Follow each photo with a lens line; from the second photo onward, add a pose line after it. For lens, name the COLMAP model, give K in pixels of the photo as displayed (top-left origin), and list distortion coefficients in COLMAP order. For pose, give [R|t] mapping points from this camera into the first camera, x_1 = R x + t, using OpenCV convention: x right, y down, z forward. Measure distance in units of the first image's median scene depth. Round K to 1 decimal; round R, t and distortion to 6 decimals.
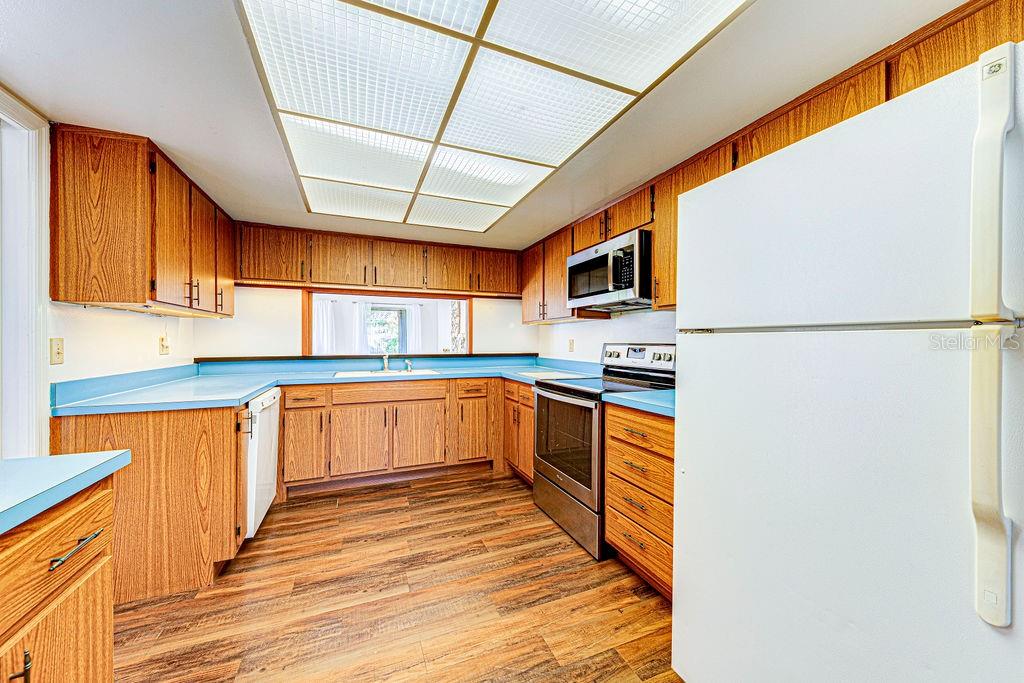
lens RADIAL K [[352.9, 0, 533.7], [0, 352.9, 338.0], [0, 0, 1]] dist [0.006126, -0.000552]
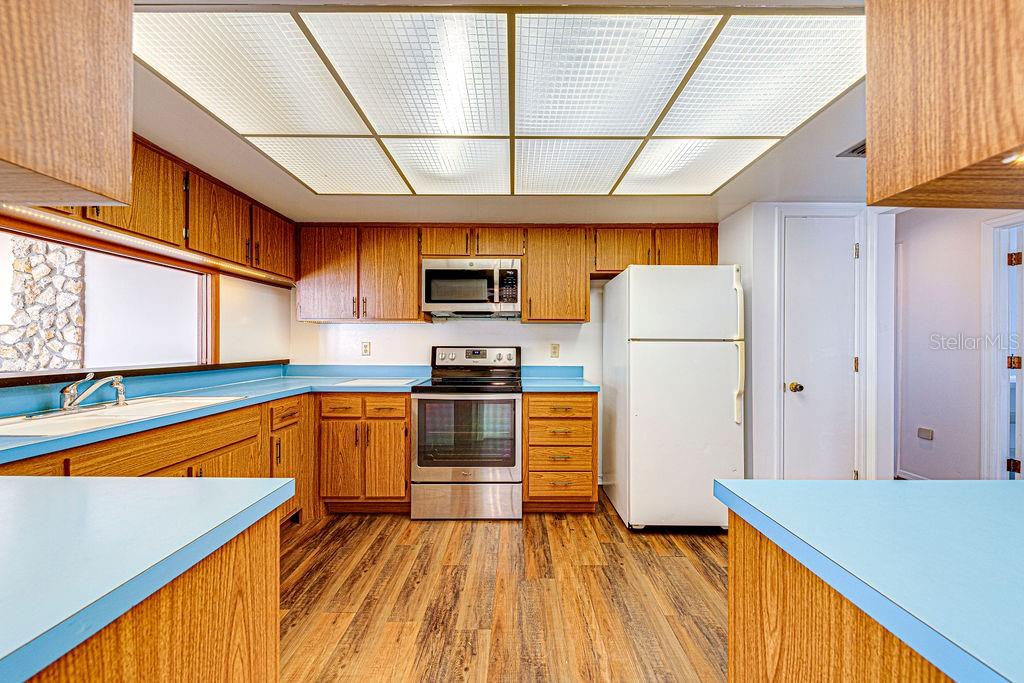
lens RADIAL K [[353.9, 0, 512.1], [0, 353.9, 342.4], [0, 0, 1]] dist [0.001827, 0.000000]
pose [[0.422600, 0.005963, 0.906297, -0.770312], [-0.012001, 0.999927, -0.000983, 0.001979], [-0.906237, -0.010461, 0.422641, 0.400865]]
